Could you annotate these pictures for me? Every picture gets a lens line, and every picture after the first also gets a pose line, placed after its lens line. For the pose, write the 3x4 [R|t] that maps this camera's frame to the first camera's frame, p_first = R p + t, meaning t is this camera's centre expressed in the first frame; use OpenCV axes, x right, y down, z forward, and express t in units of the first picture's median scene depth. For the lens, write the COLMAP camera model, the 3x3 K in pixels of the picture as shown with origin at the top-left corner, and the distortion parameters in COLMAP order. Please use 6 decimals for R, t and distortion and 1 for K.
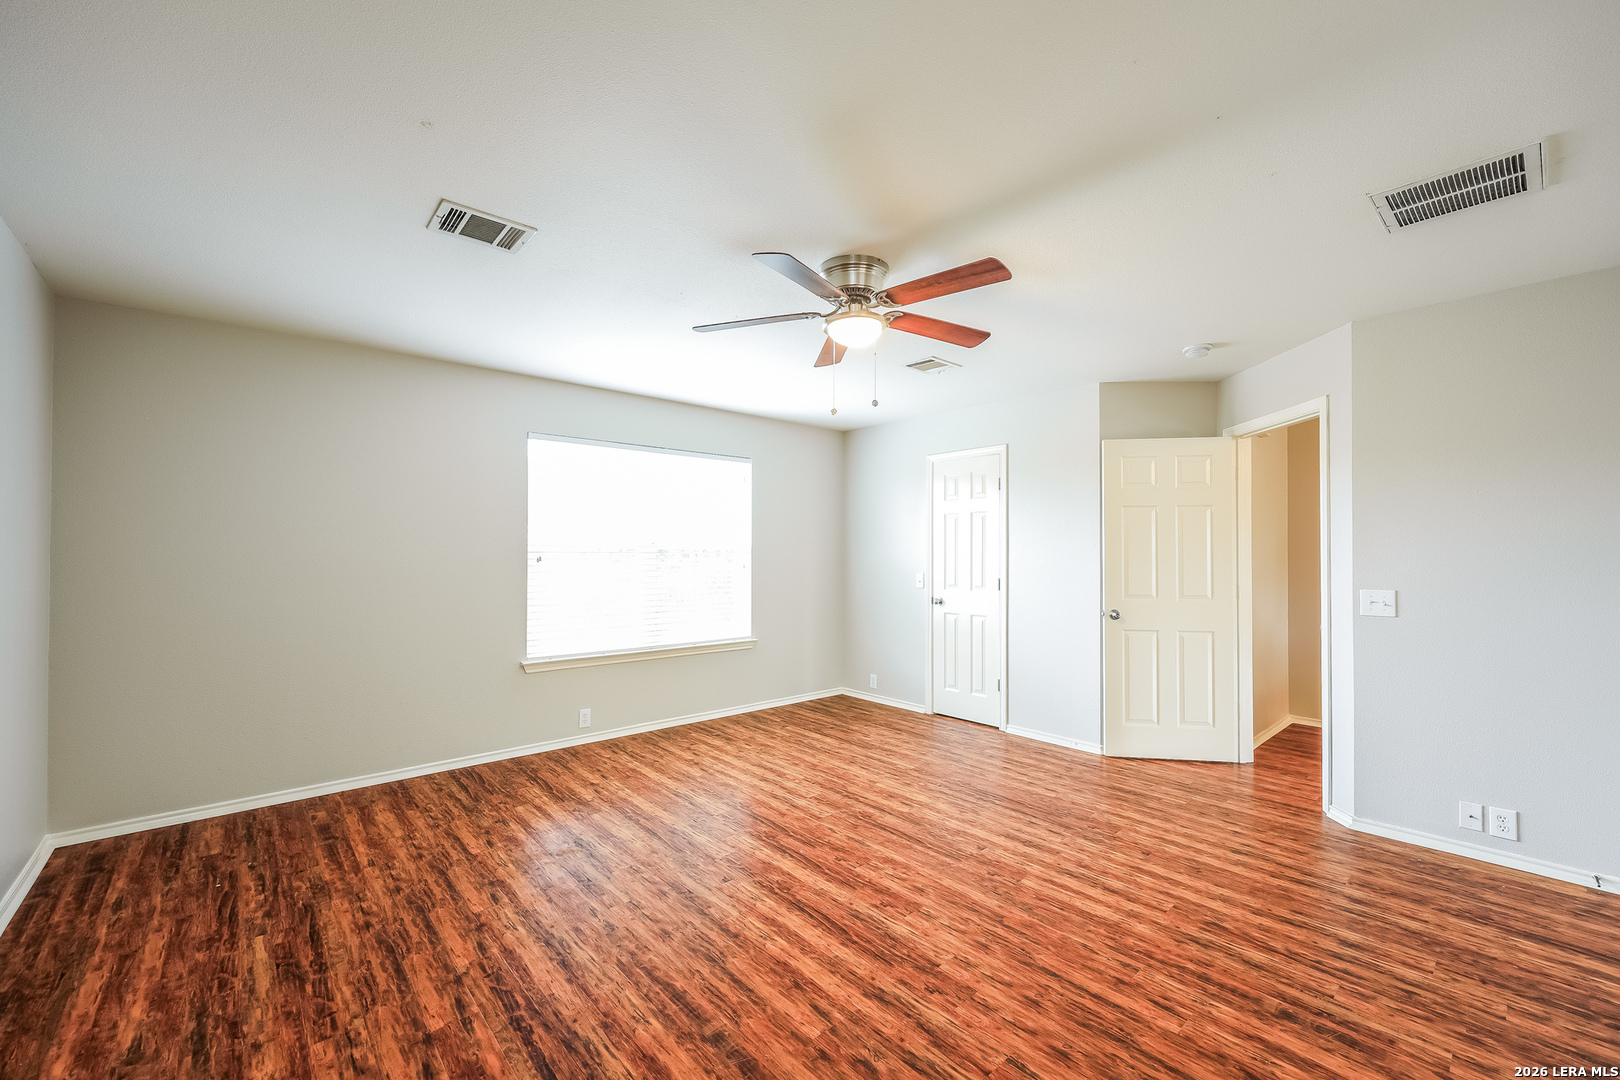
lens RADIAL K [[651.3, 0, 801.1], [0, 651.3, 549.5], [0, 0, 1]] dist [-0.000110, -0.000466]
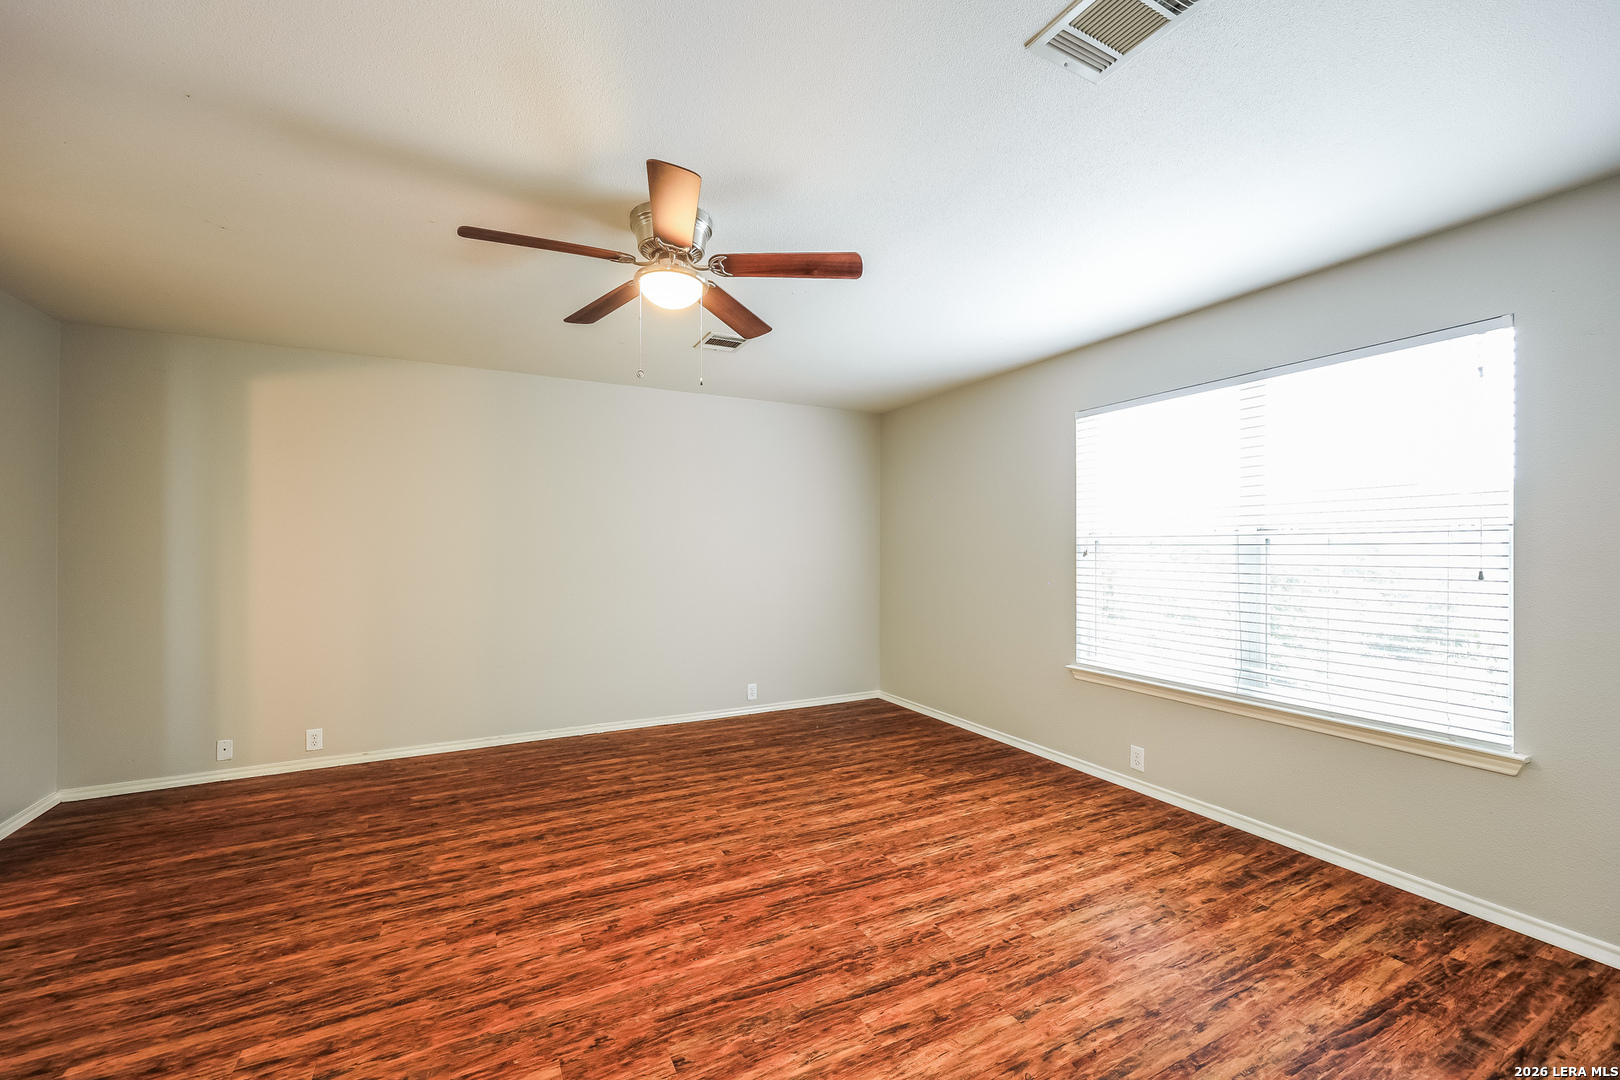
lens RADIAL K [[651.3, 0, 805.5], [0, 651.3, 539.6], [0, 0, 1]] dist [-0.000110, -0.000466]
pose [[-0.234788, -0.013796, -0.971949, 0.867343], [0.006204, 0.999858, -0.015691, 0.013728], [0.972027, -0.009714, -0.234669, 1.335726]]
